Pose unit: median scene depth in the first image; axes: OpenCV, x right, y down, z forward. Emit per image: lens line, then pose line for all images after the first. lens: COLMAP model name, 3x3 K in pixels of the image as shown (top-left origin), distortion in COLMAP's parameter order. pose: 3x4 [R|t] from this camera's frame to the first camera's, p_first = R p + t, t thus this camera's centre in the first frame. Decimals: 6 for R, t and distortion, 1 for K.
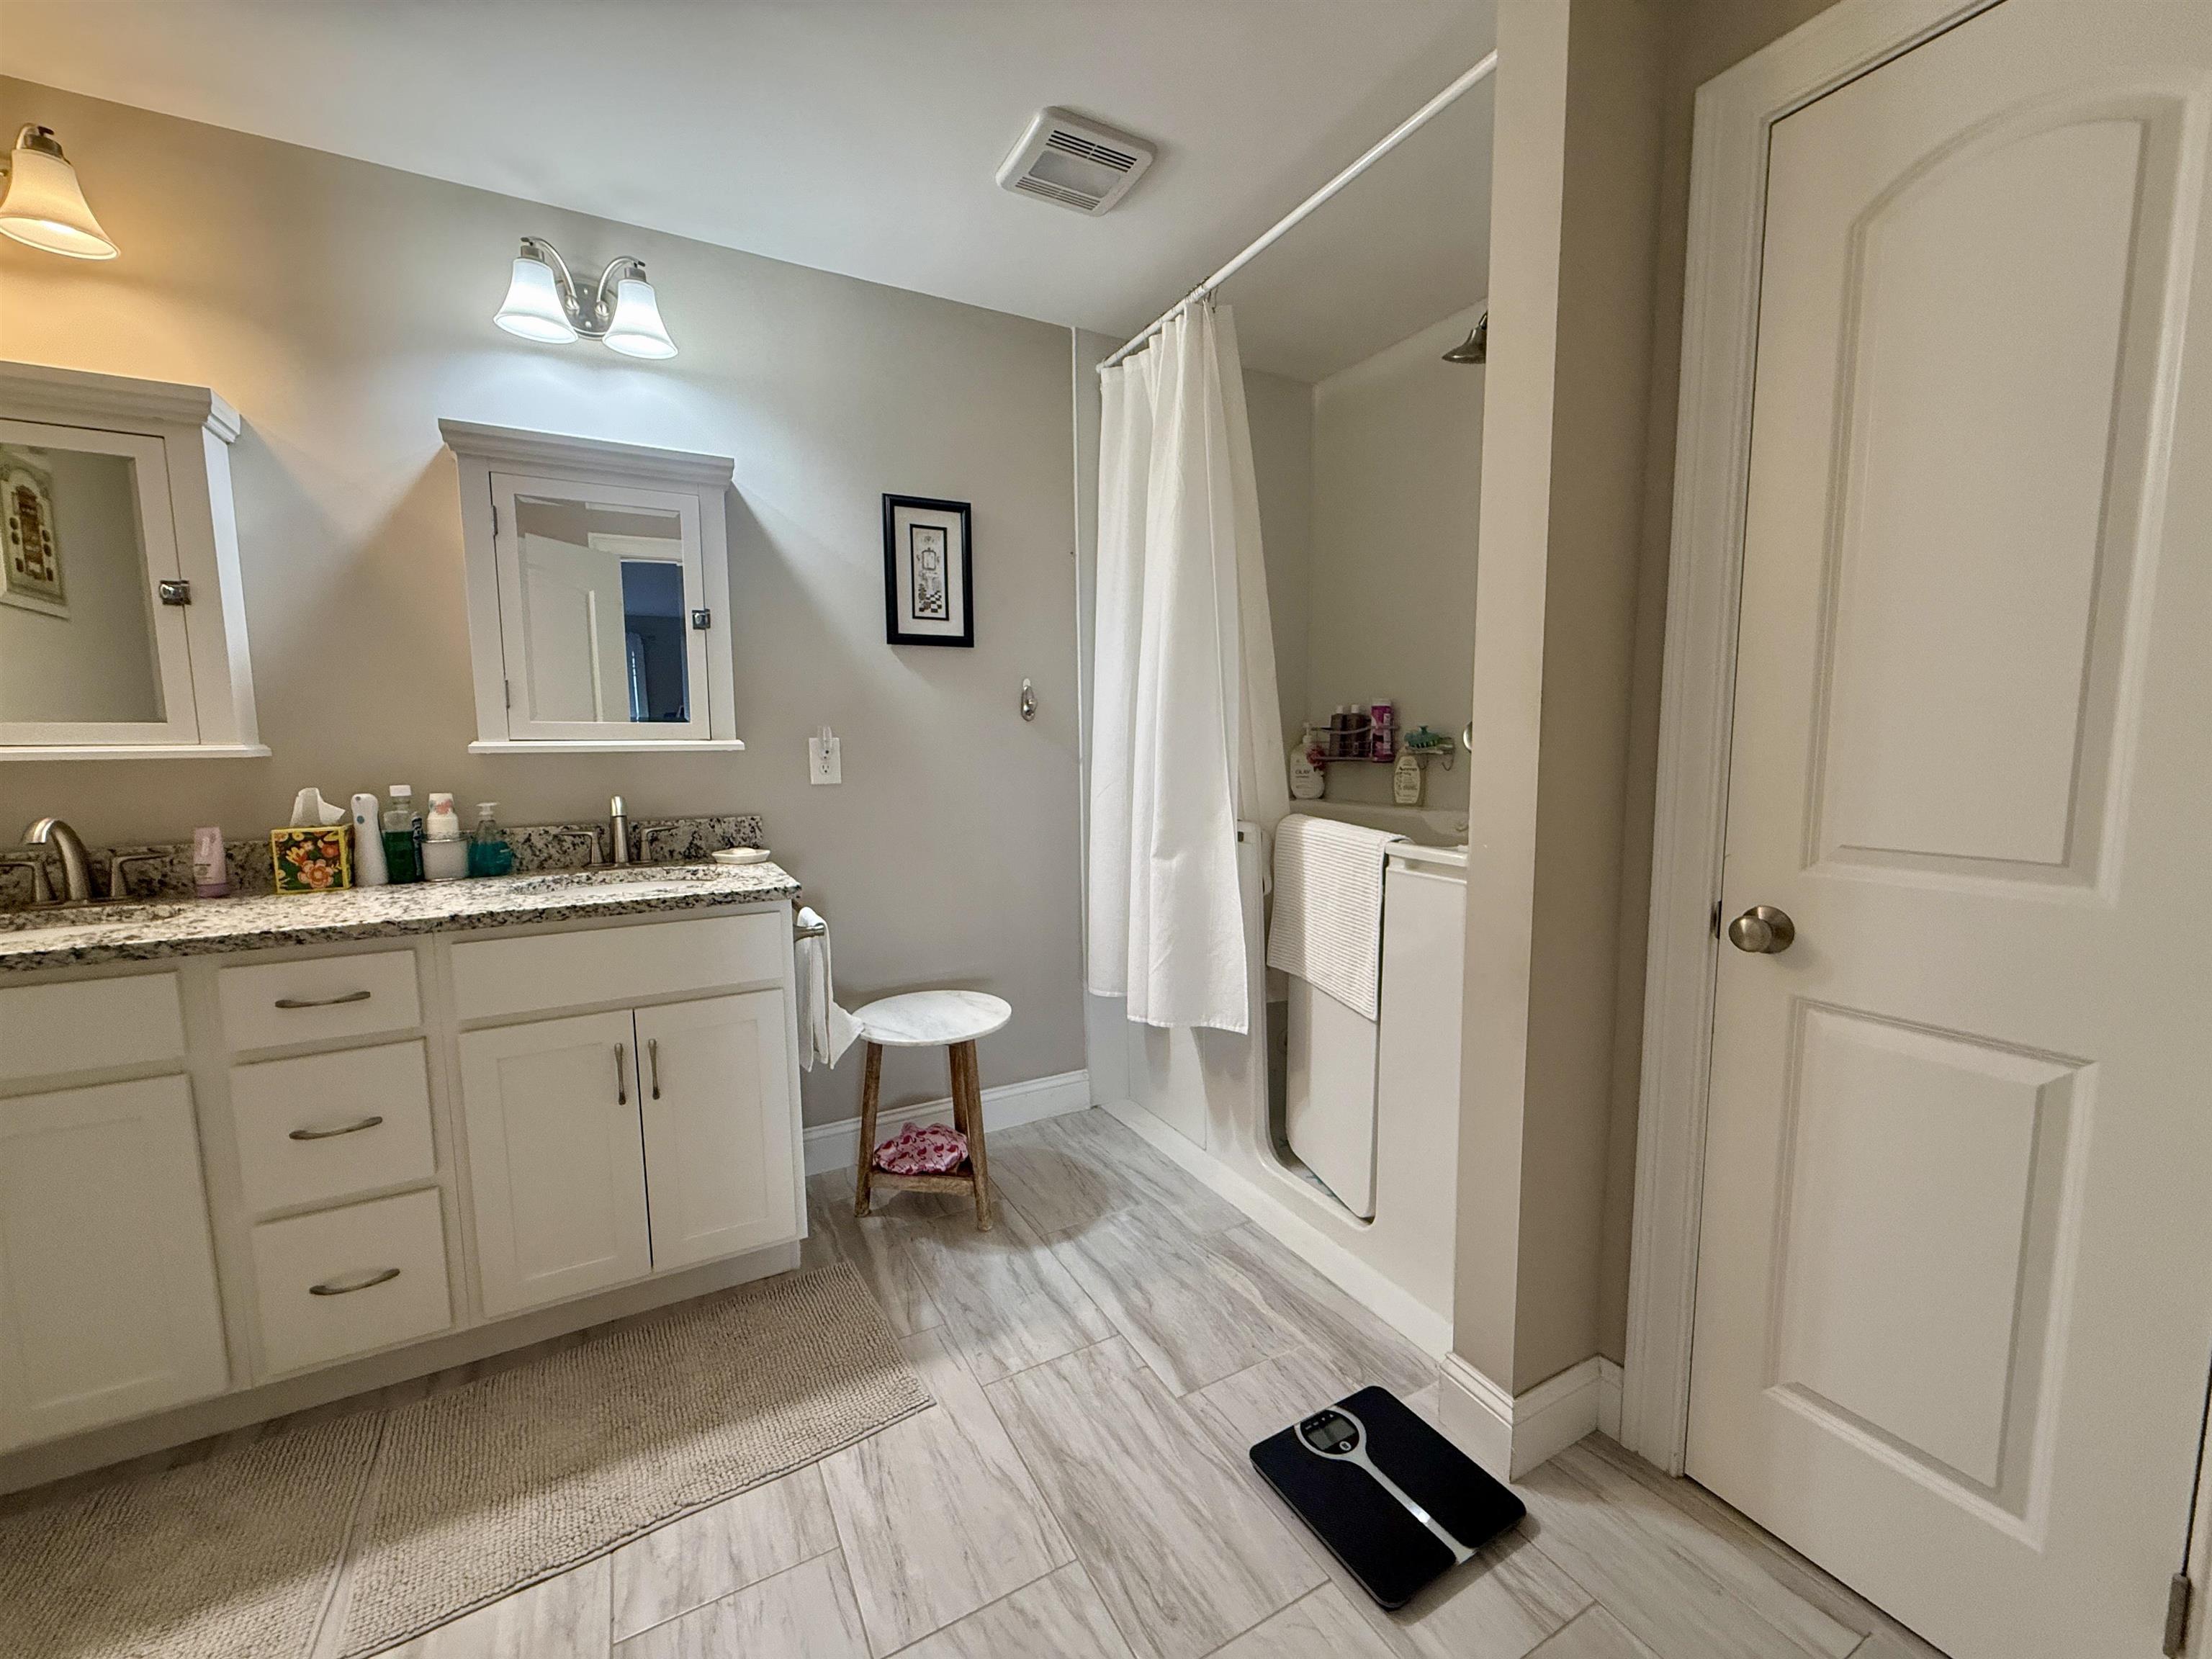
lens RADIAL K [[883.6, 0, 1100.9], [0, 883.6, 830.5], [0, 0, 1]] dist [0.002991, -0.000245]
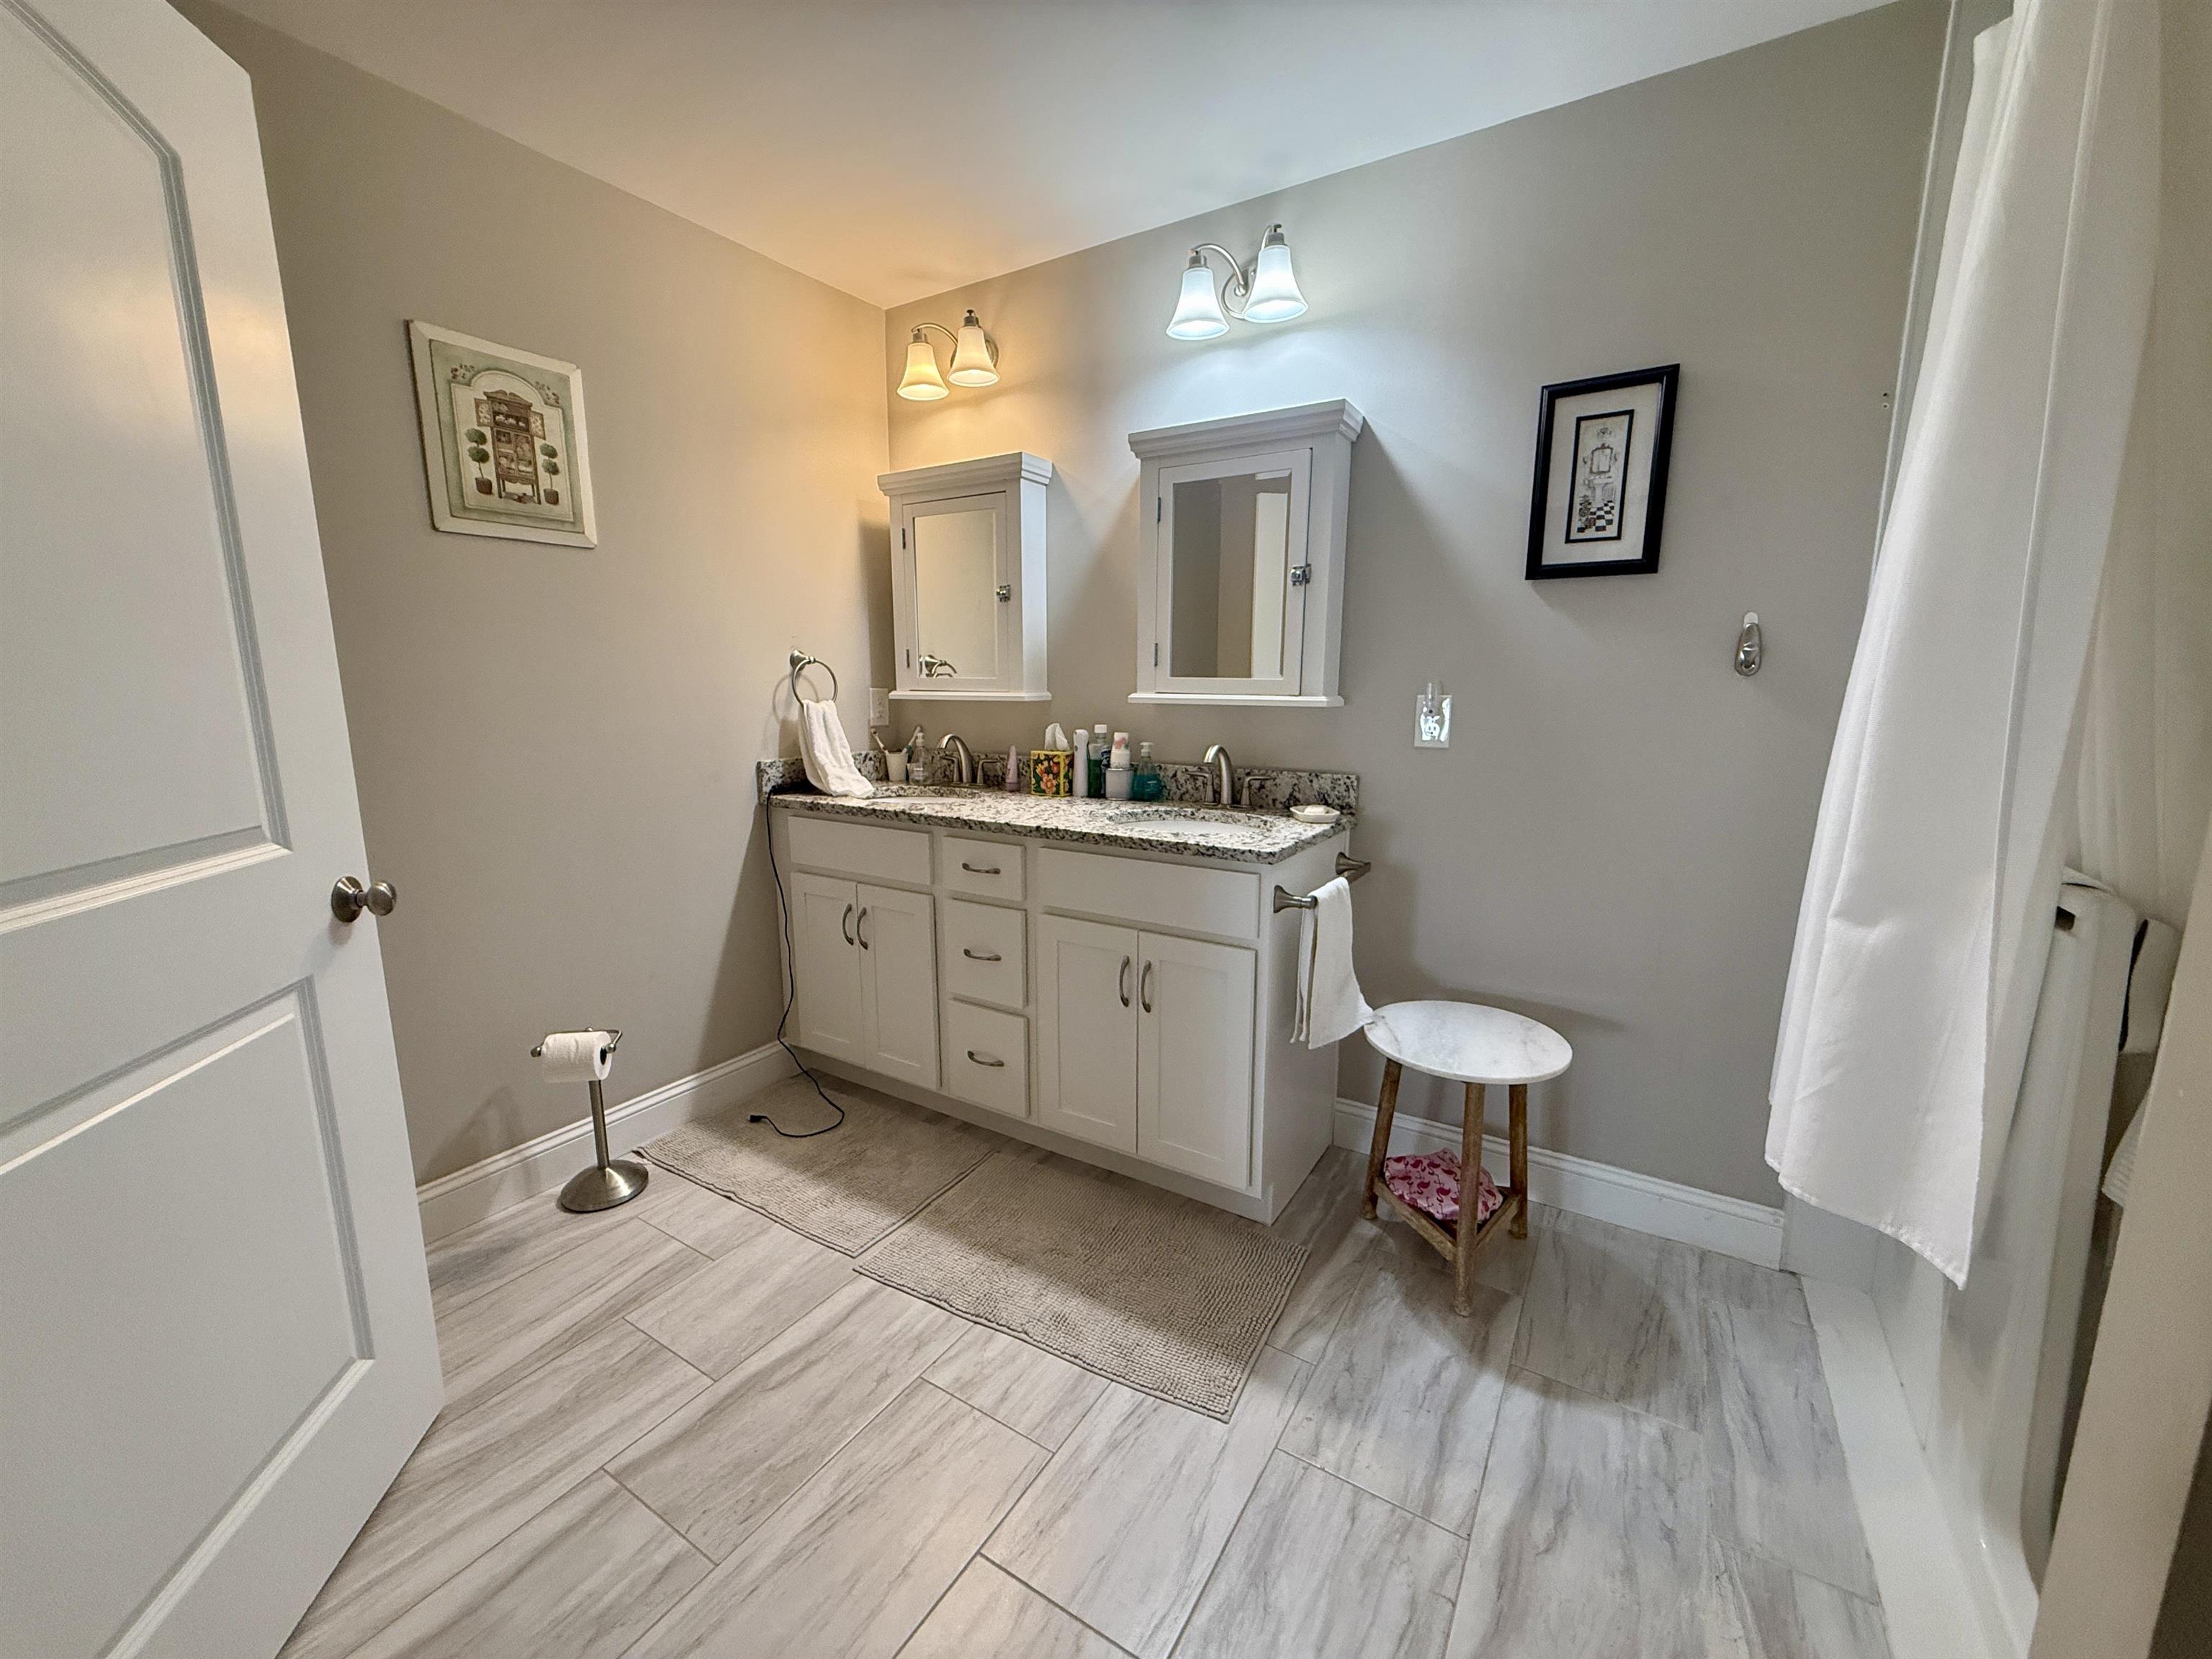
lens RADIAL K [[883.6, 0, 1110.9], [0, 883.6, 829.2], [0, 0, 1]] dist [0.002991, -0.000245]
pose [[0.488483, 0.158245, -0.858104, 0.381238], [-0.097693, 0.987153, 0.126431, -0.064719], [0.867087, 0.022072, 0.497667, 0.346160]]
